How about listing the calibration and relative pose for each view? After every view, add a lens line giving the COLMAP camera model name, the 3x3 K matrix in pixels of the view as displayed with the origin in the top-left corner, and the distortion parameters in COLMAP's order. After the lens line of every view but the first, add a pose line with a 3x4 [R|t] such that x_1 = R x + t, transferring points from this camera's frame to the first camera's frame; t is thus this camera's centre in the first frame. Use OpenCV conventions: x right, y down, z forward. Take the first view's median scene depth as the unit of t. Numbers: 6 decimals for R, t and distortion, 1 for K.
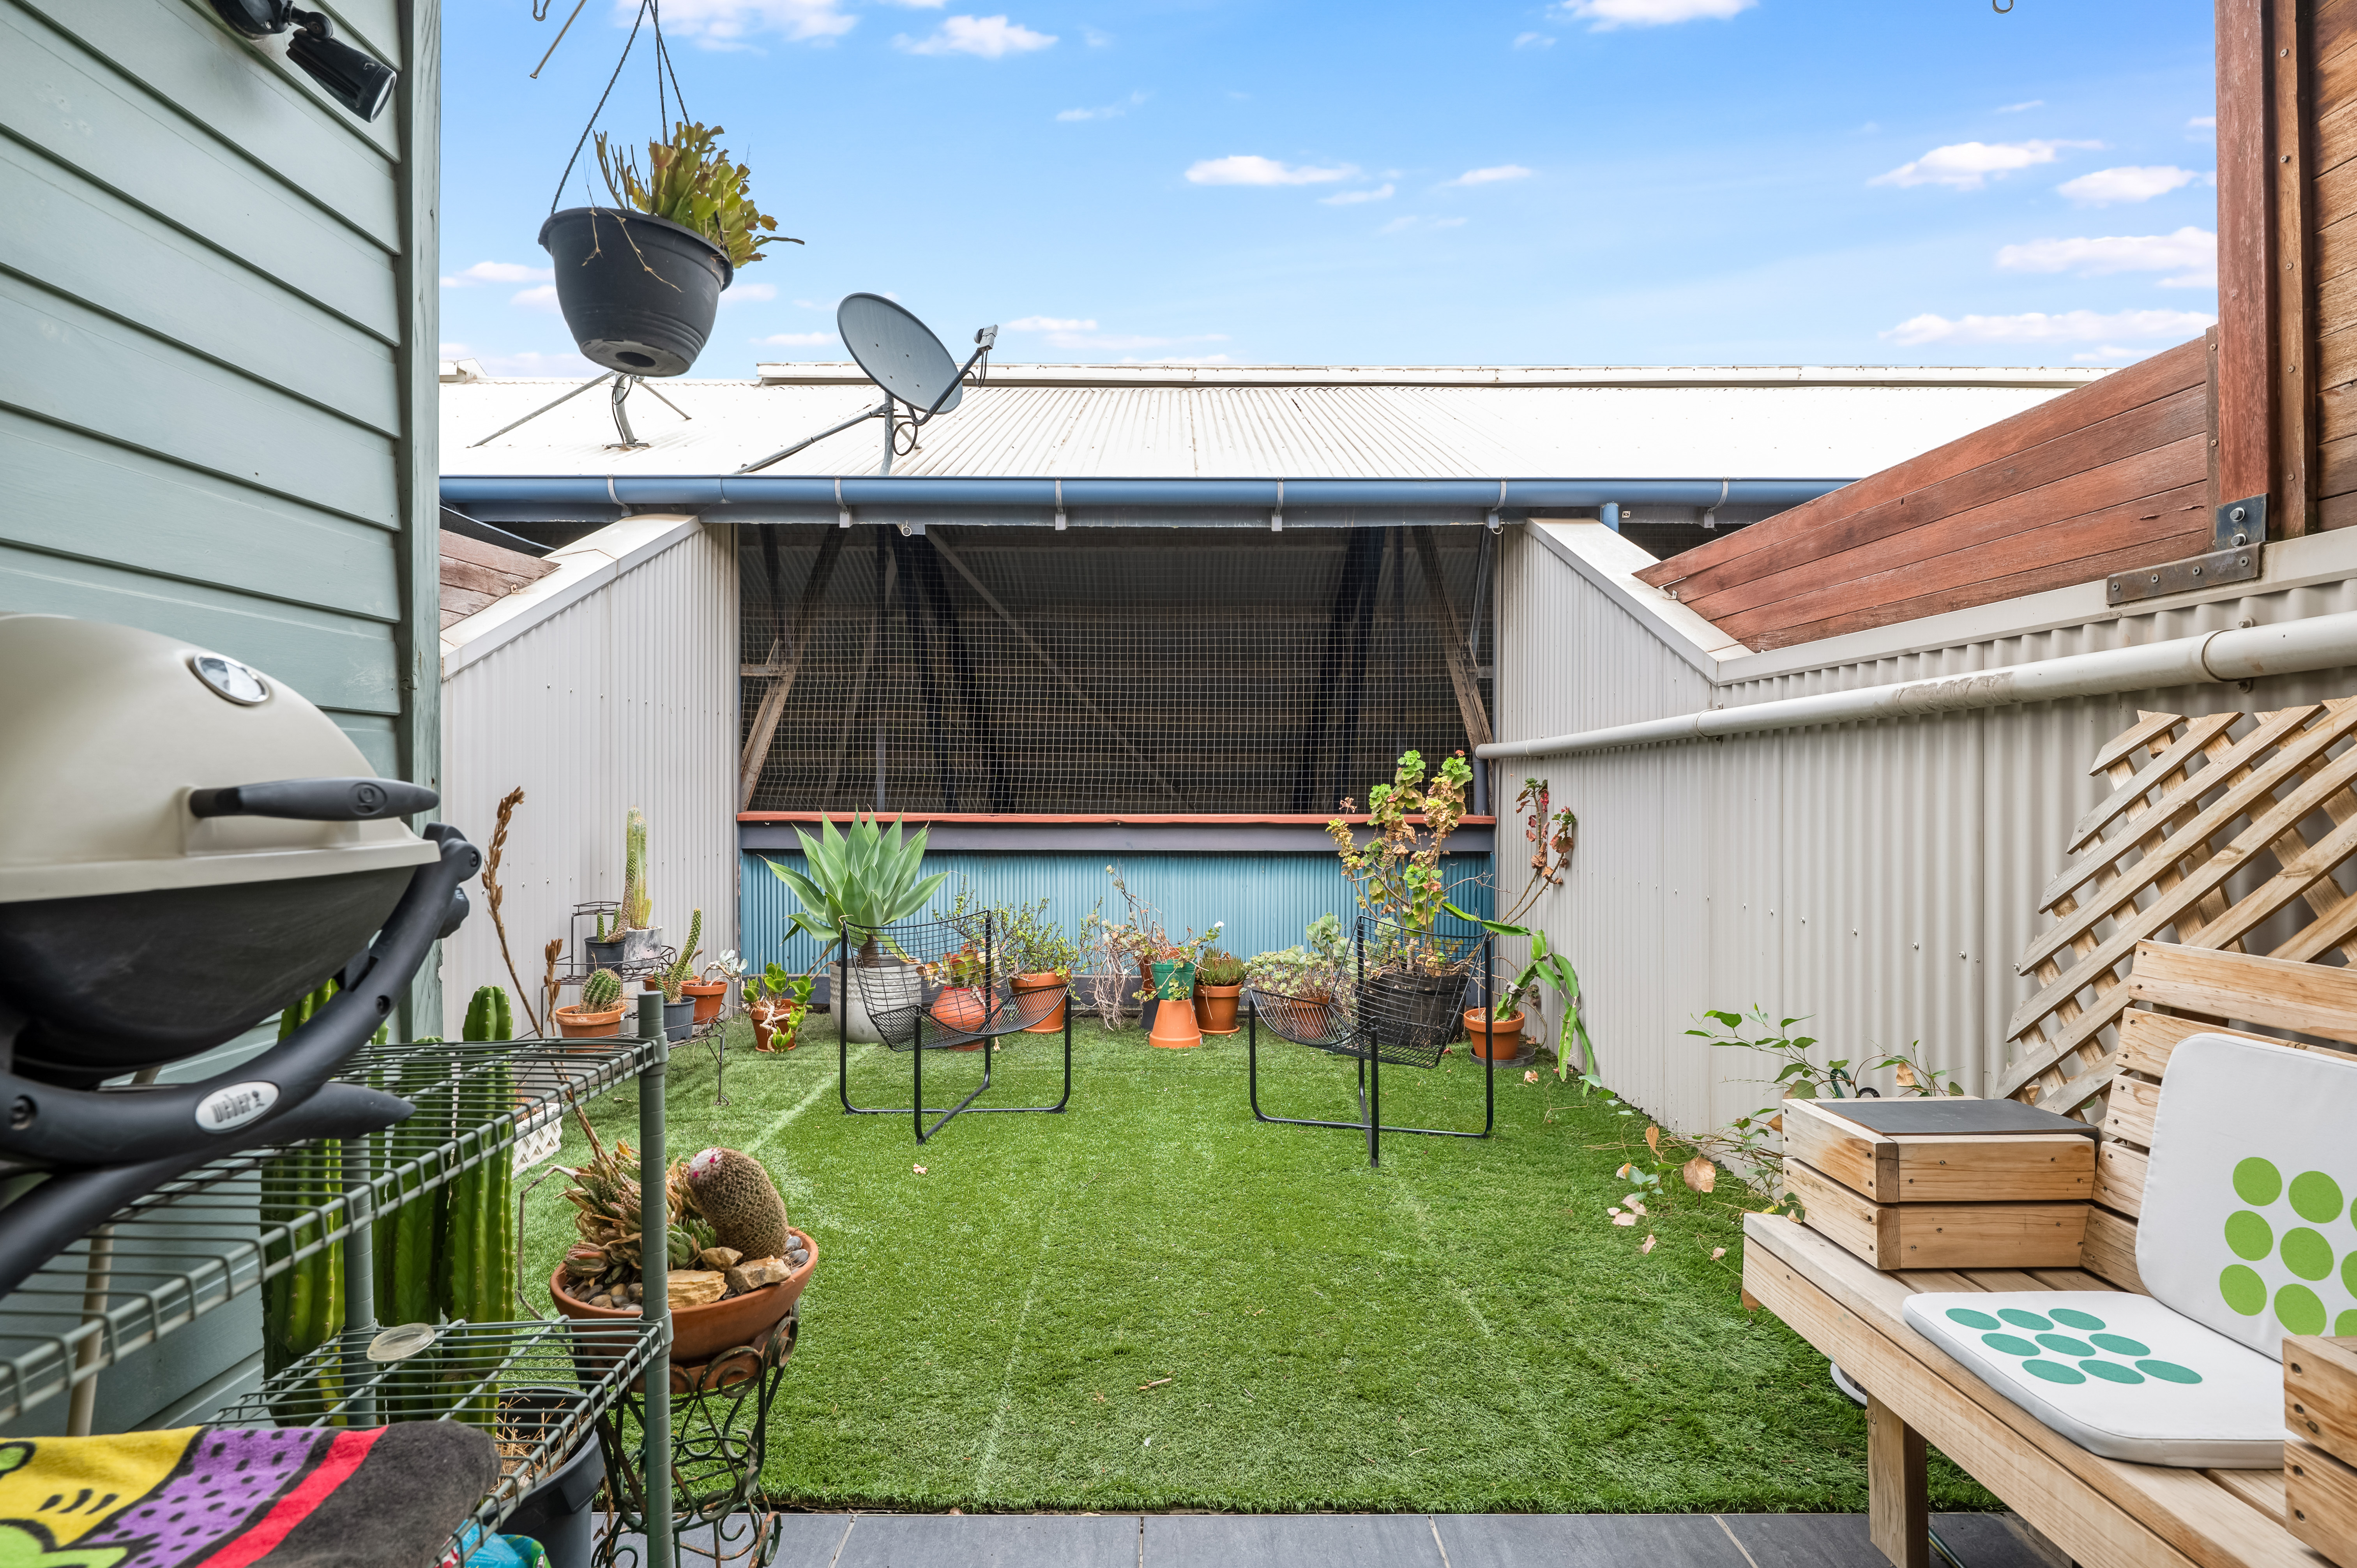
lens RADIAL K [[1131.7, 0, 1178.9], [0, 1131.7, 786.4], [0, 0, 1]] dist [-0.001579, -0.000025]
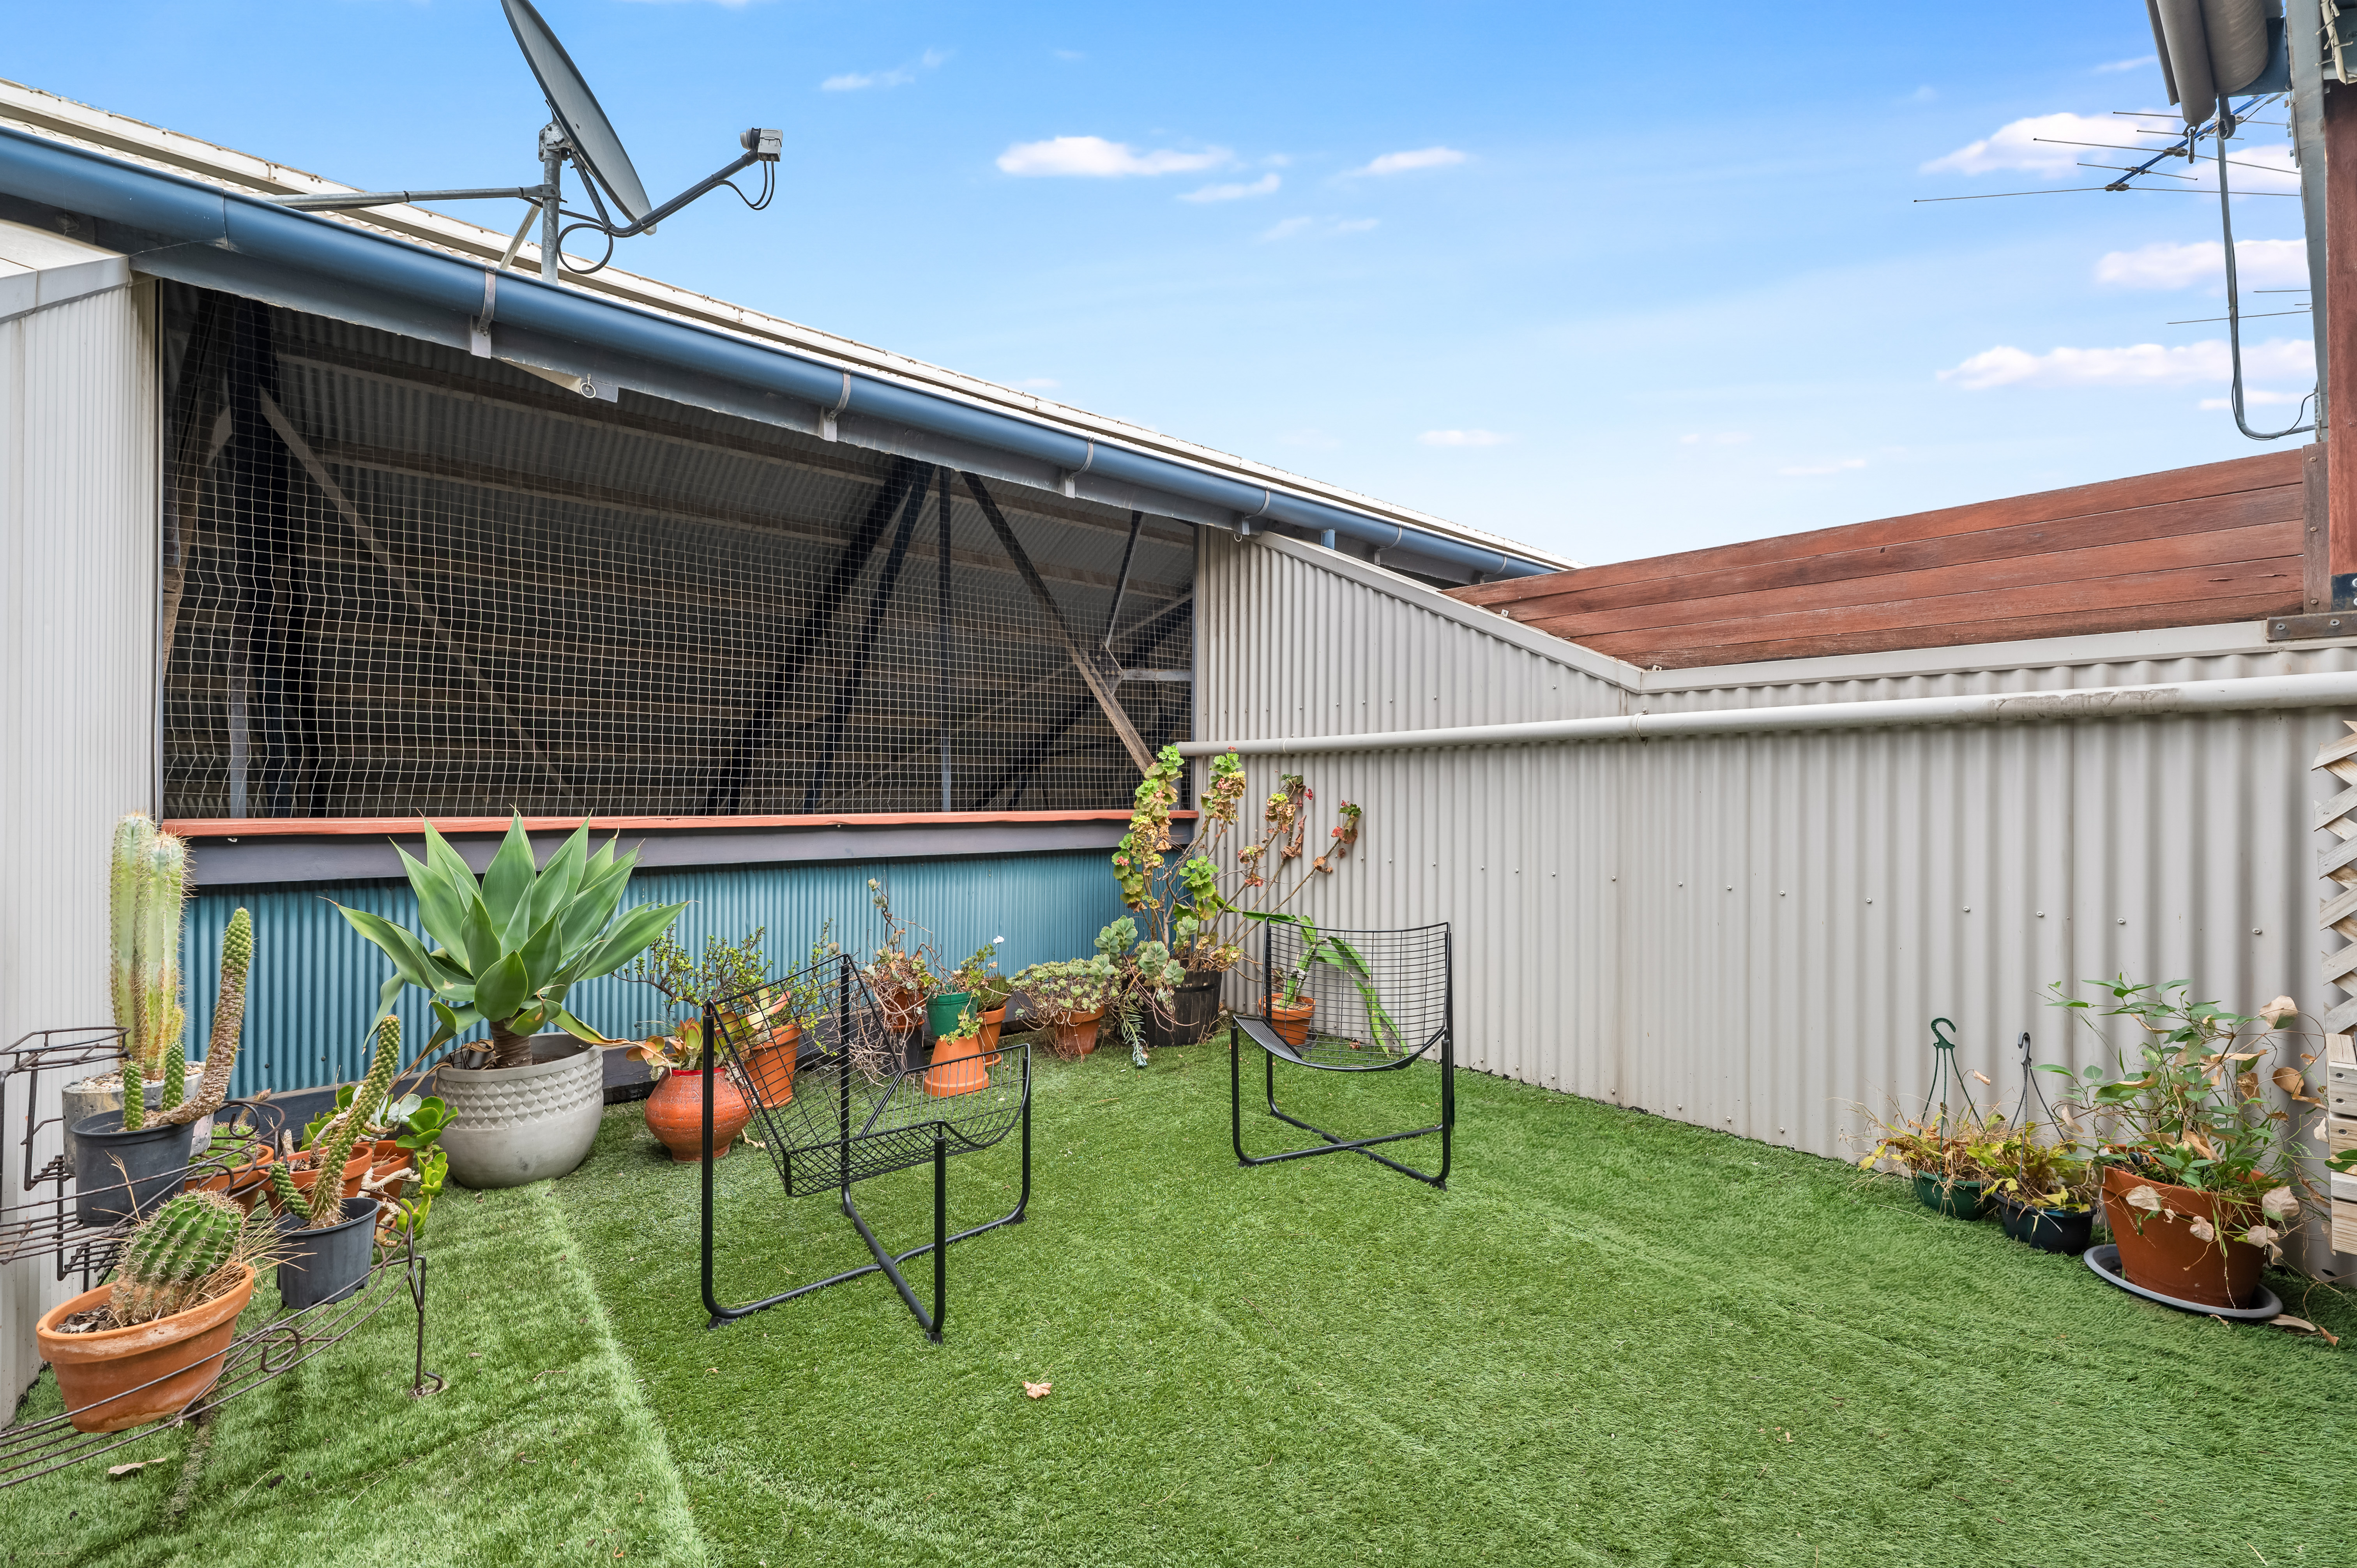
lens RADIAL K [[961.5, 0, 1177.0], [0, 961.5, 780.0], [0, 0, 1]] dist [-0.001017, 0.000884]
pose [[0.780792, 0.008654, 0.624731, -0.354277], [-0.004494, 0.999956, -0.008235, 0.006132], [-0.624775, 0.003623, 0.780796, 0.381822]]
